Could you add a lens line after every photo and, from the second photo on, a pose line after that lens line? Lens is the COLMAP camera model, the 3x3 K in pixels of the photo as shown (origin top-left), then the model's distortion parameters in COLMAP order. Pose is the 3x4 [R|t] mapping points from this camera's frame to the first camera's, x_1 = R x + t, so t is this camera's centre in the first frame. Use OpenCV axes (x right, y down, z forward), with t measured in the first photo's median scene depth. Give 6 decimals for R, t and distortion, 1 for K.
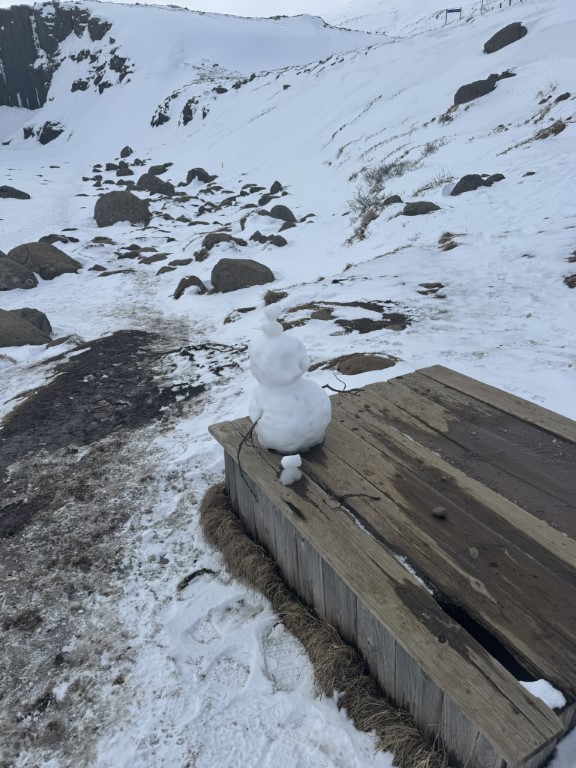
lens RADIAL K [[547.4, 0, 286.1], [0, 547.4, 387.0], [0, 0, 1]] dist [0.003348, -0.007492]
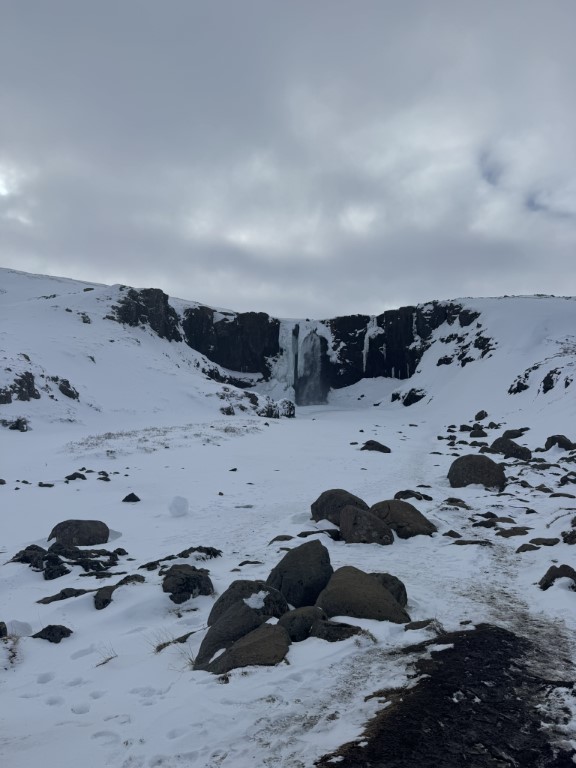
lens RADIAL K [[533.8, 0, 287.1], [0, 533.8, 380.4], [0, 0, 1]] dist [0.196239, -0.393121]
pose [[0.825201, -0.005915, -0.564808, -0.006137], [-0.247546, 0.895012, -0.371046, -0.004935], [0.507704, 0.446003, 0.737101, 0.000430]]
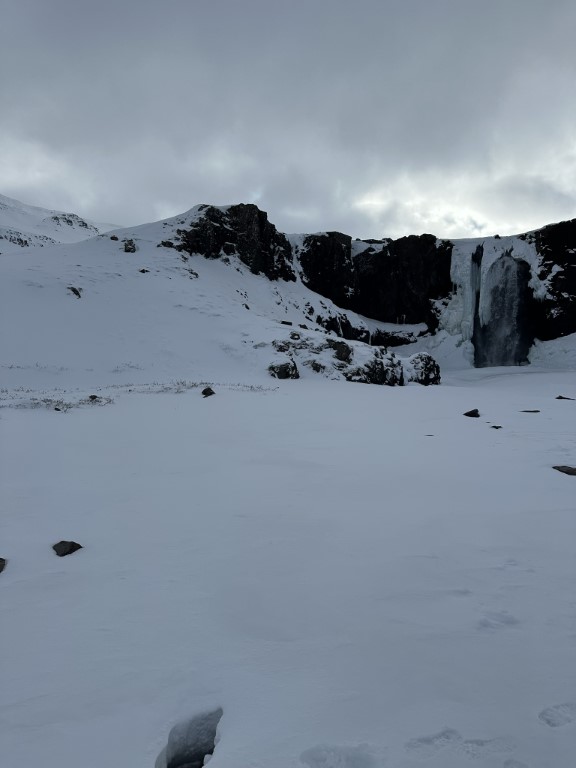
lens RADIAL K [[531.2, 0, 290.9], [0, 531.2, 385.5], [0, 0, 1]] dist [0.166312, -0.305790]
pose [[0.528601, 0.024077, -0.848529, -0.224986], [-0.349385, 0.917174, -0.191629, -0.224895], [0.773635, 0.397759, 0.493232, 0.558192]]
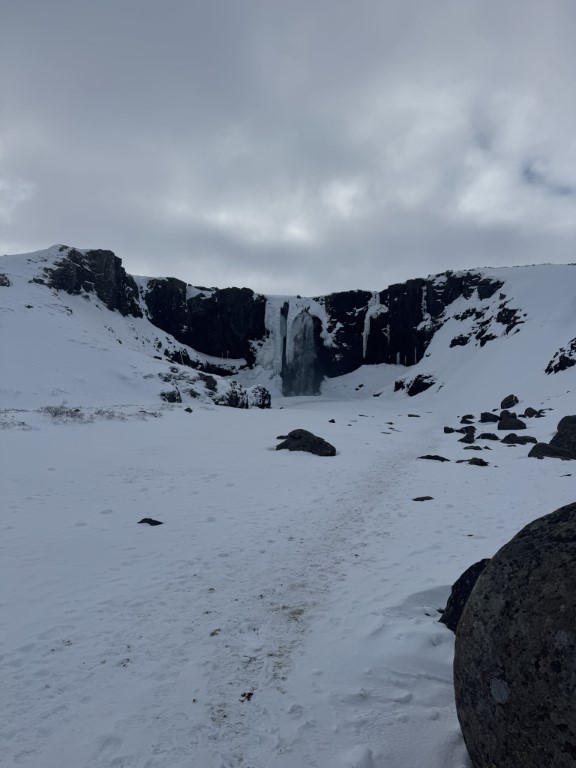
lens RADIAL K [[532.6, 0, 289.2], [0, 532.6, 387.0], [0, 0, 1]] dist [0.191528, -0.388461]
pose [[0.812251, 0.007350, -0.583261, -0.104726], [-0.260860, 0.898936, -0.351947, -0.107952], [0.521728, 0.438019, 0.732079, 0.293315]]
